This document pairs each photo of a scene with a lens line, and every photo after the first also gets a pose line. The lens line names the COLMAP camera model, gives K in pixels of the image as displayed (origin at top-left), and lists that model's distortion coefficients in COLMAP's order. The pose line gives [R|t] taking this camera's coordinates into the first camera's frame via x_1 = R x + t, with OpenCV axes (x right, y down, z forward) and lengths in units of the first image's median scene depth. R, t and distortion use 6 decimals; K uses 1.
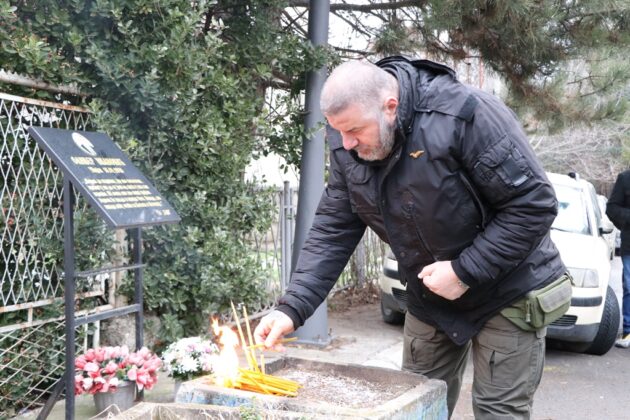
lens RADIAL K [[954.9, 0, 320.1], [0, 954.9, 207.5], [0, 0, 1]] dist [0.141858, 0.000000]
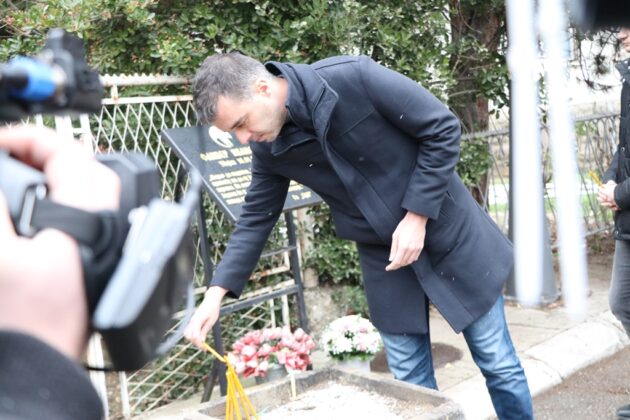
lens RADIAL K [[954.9, 0, 312.0], [0, 954.9, 212.3], [0, 0, 1]] dist [0.141858, 0.000000]
pose [[0.895158, -0.064704, -0.441028, 0.267827], [0.112648, 0.990131, 0.083379, -0.056288], [0.431280, -0.124318, 0.893612, 0.109543]]
